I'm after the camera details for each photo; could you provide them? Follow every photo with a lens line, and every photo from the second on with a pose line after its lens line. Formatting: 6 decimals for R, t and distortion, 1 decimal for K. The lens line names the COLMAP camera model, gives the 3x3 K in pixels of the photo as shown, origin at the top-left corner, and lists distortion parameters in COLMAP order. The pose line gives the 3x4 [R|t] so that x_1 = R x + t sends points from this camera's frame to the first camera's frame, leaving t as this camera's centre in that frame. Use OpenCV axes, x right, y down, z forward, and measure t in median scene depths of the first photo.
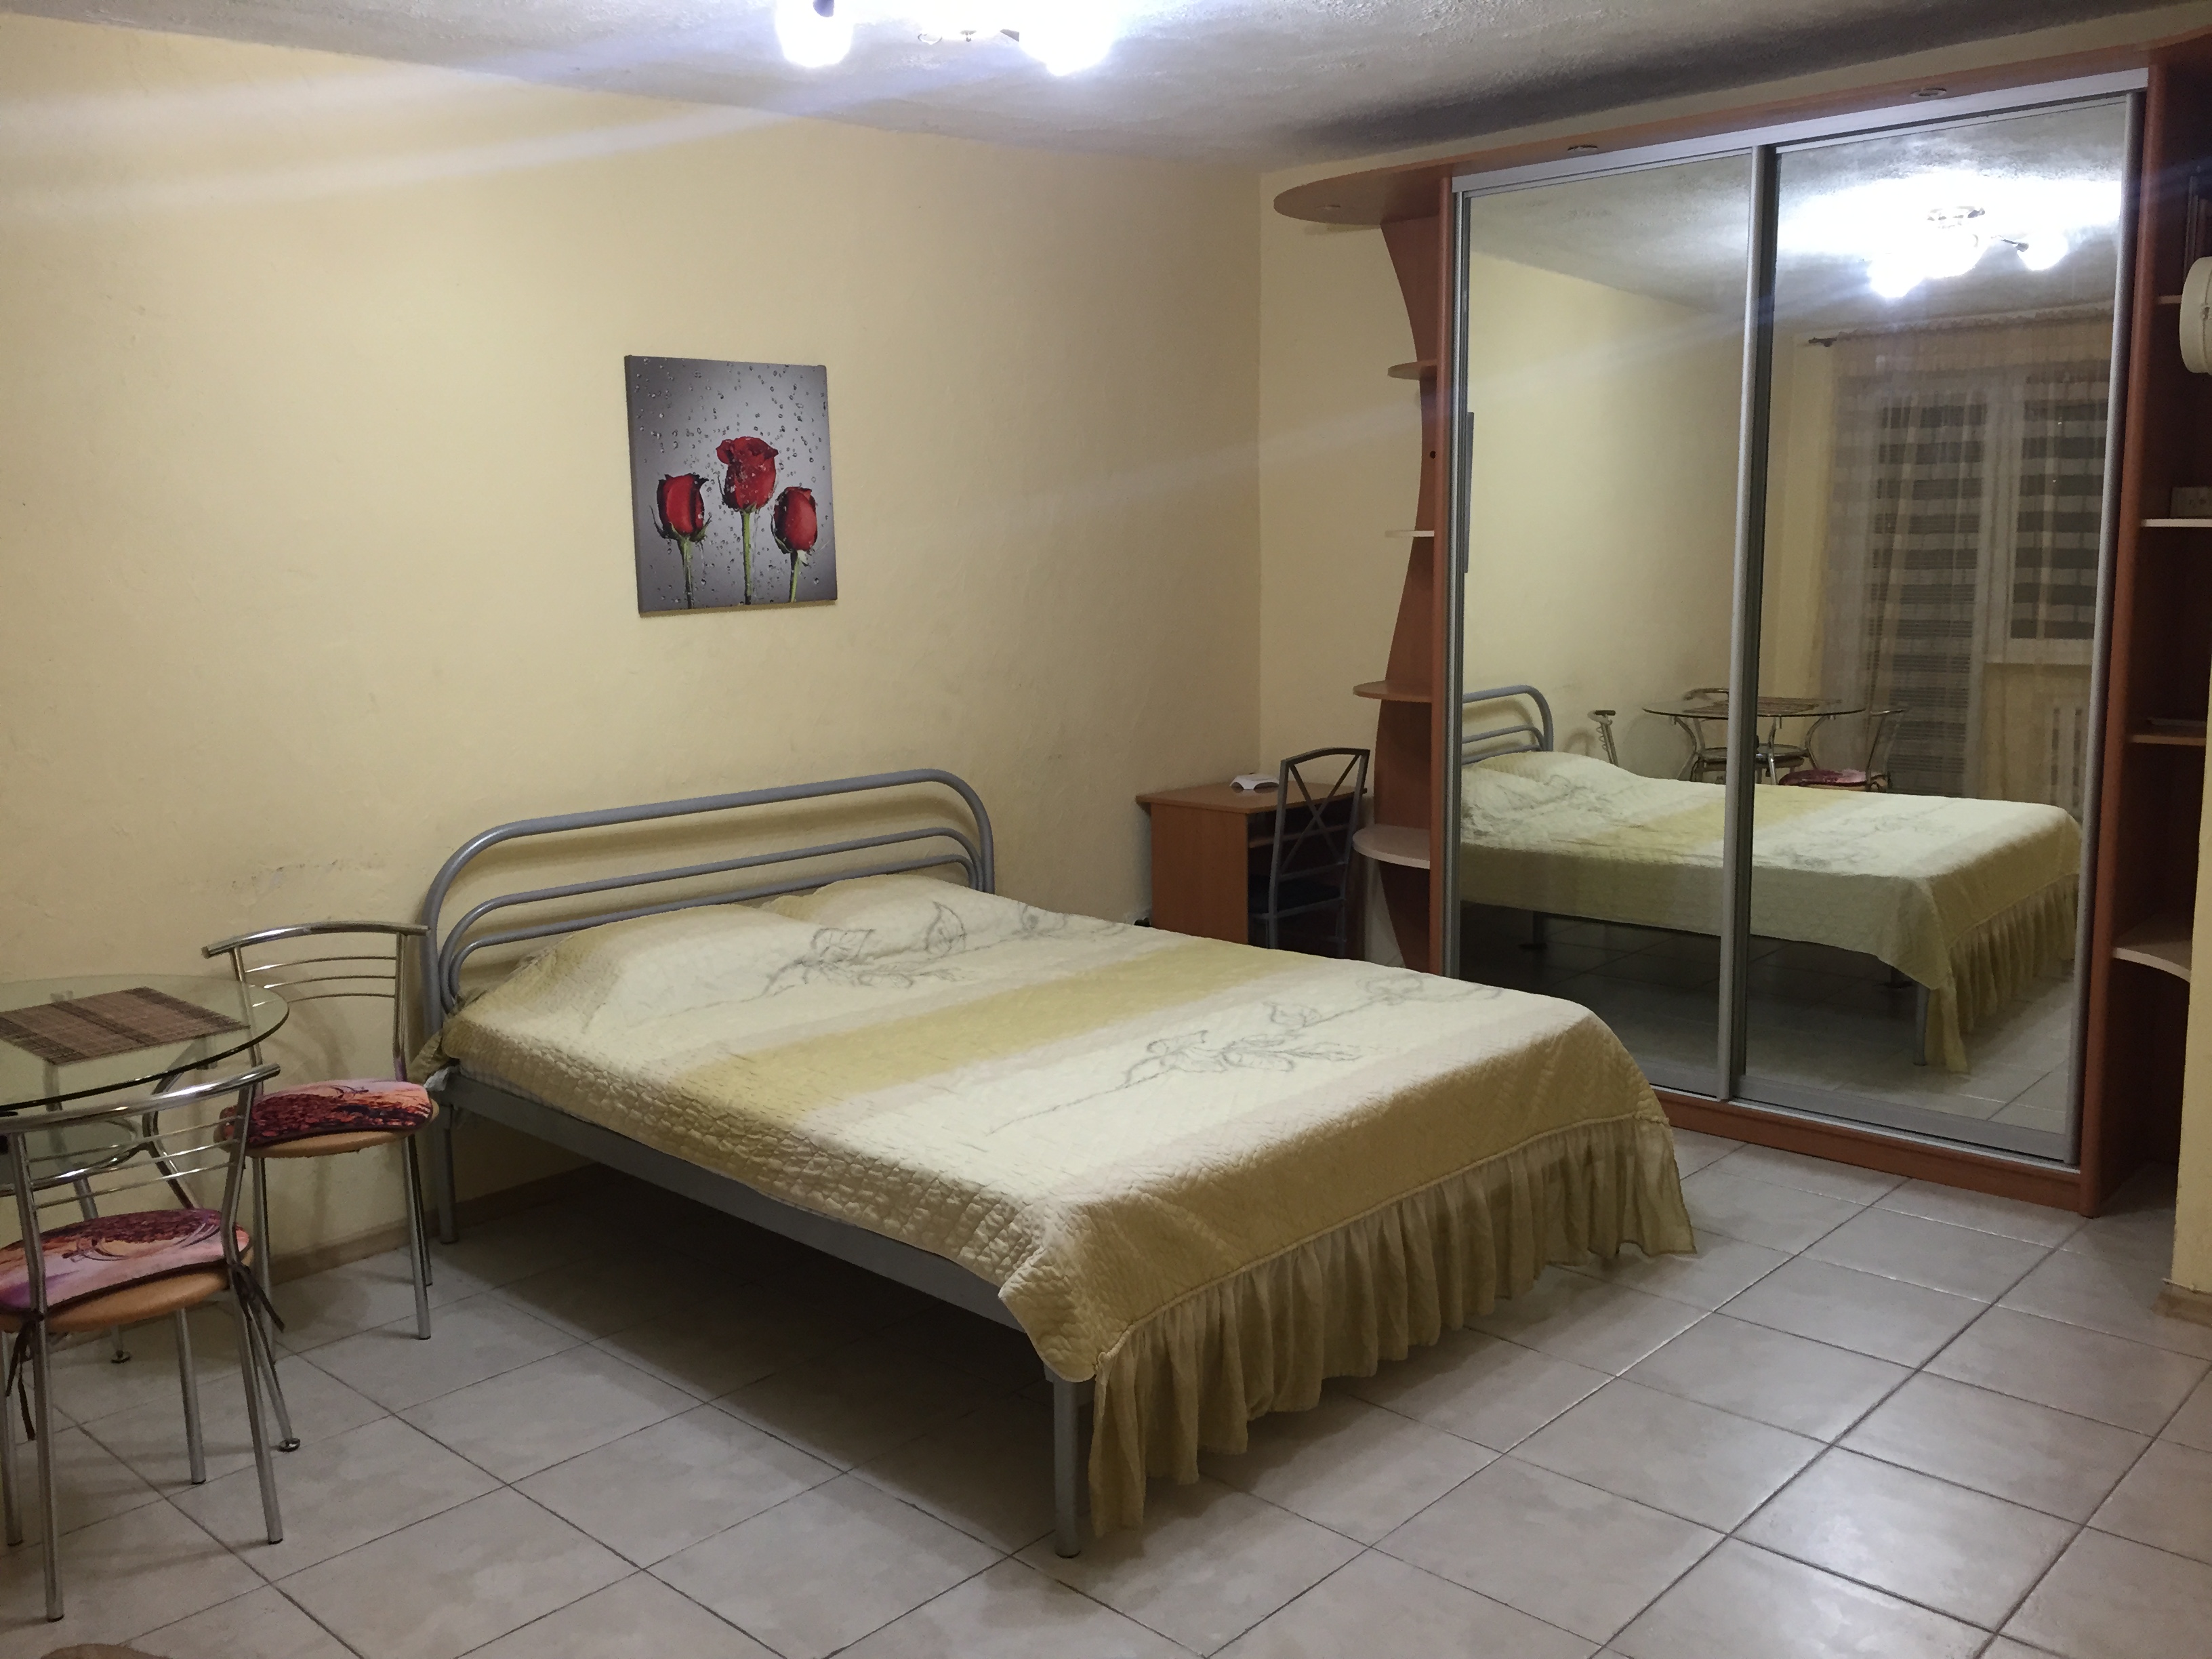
lens RADIAL K [[1941.7, 0, 1106.0], [0, 1941.7, 829.5], [0, 0, 1]] dist [0.080704, 0.002428]
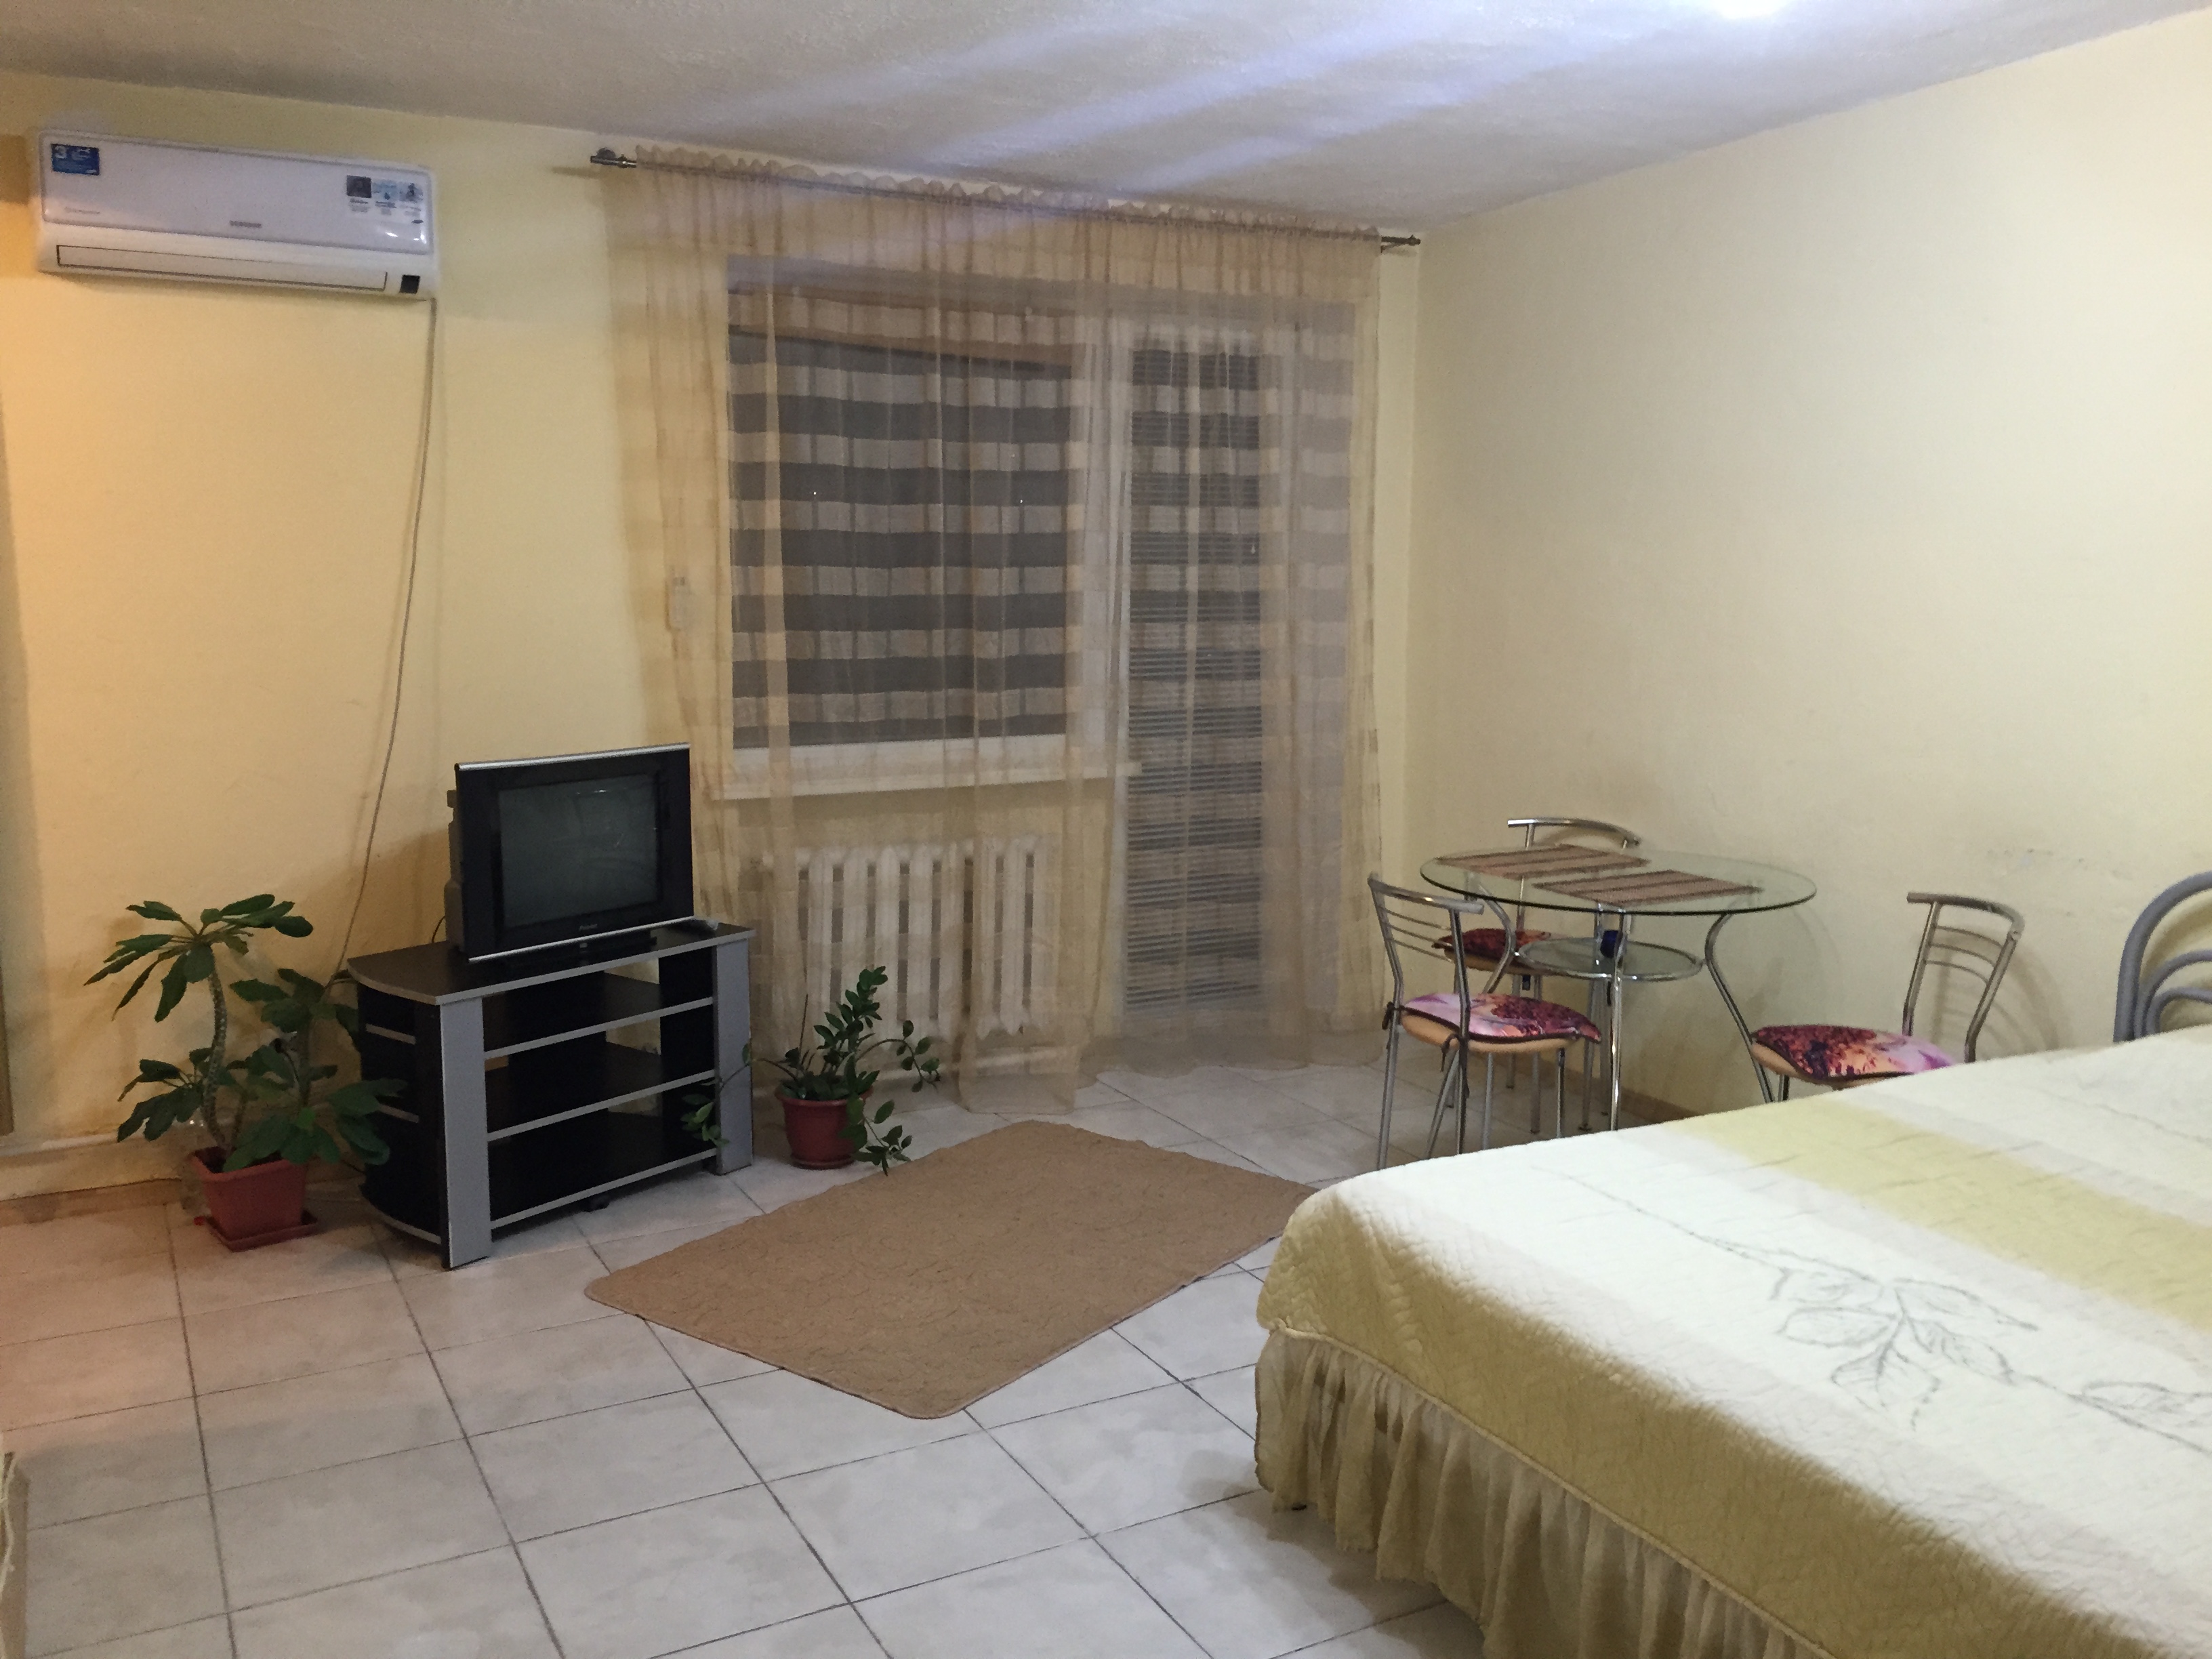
lens RADIAL K [[1941.7, 0, 1106.0], [0, 1941.7, 829.5], [0, 0, 1]] dist [0.080704, 0.002428]
pose [[-0.300923, 0.166548, -0.938993, 0.906158], [-0.160457, 0.961752, 0.222007, -0.186933], [0.940053, 0.217475, -0.262689, 1.071933]]
